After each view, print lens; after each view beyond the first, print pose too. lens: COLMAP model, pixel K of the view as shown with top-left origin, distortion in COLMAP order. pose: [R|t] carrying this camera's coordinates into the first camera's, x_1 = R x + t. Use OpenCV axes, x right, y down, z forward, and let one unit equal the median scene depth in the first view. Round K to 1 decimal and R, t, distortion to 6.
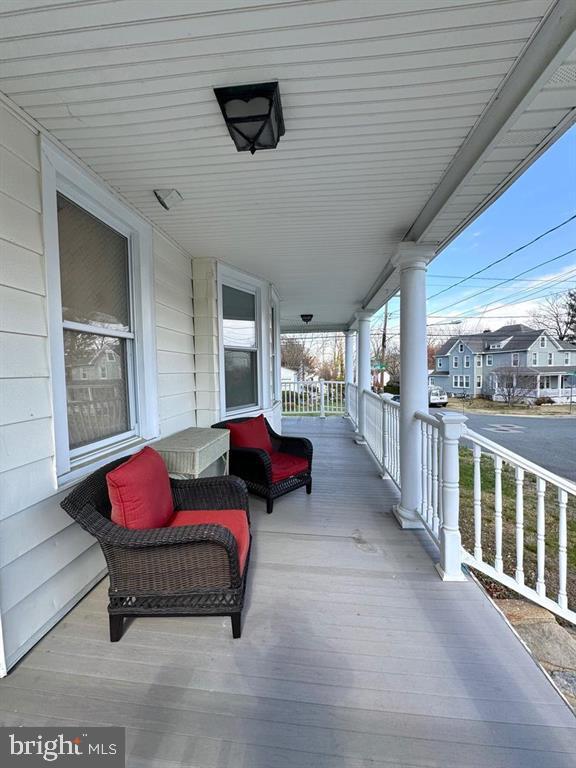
lens RADIAL K [[316.6, 0, 293.7], [0, 316.6, 385.0], [0, 0, 1]] dist [0.000781, 0.000190]
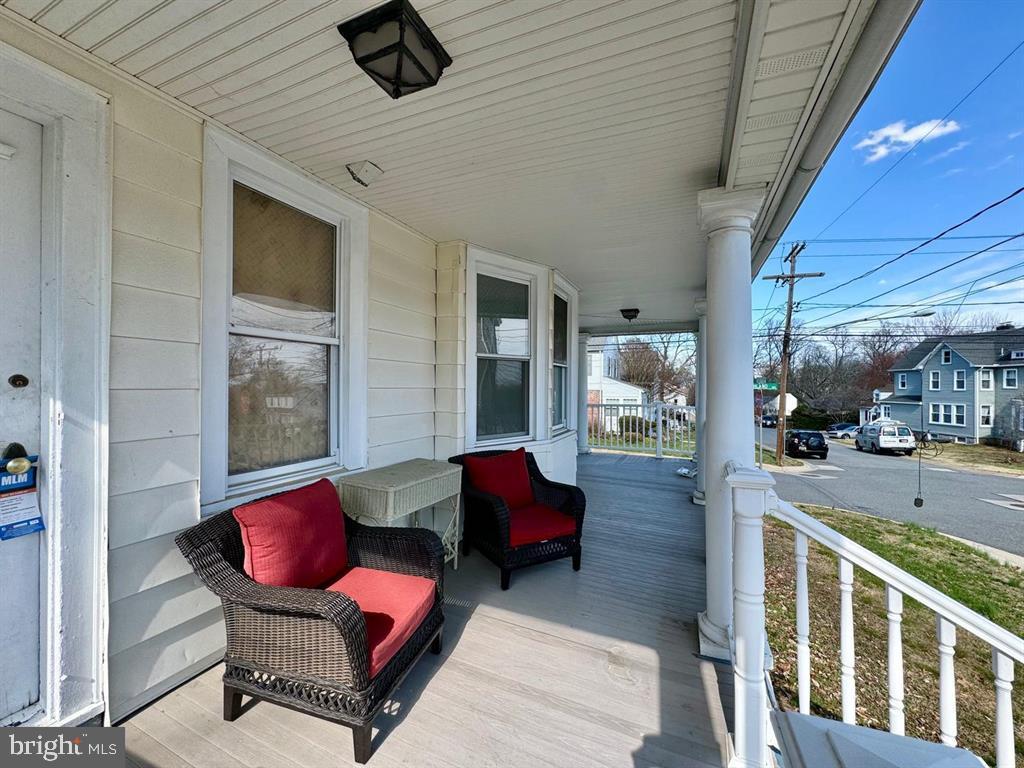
lens RADIAL K [[422.1, 0, 514.7], [0, 422.1, 383.7], [0, 0, 1]] dist [0.000781, 0.000190]
pose [[0.947604, 0.021864, -0.318699, 0.227758], [-0.038174, 0.998256, -0.045020, -0.011181], [0.317159, 0.054827, 0.946786, 0.089235]]
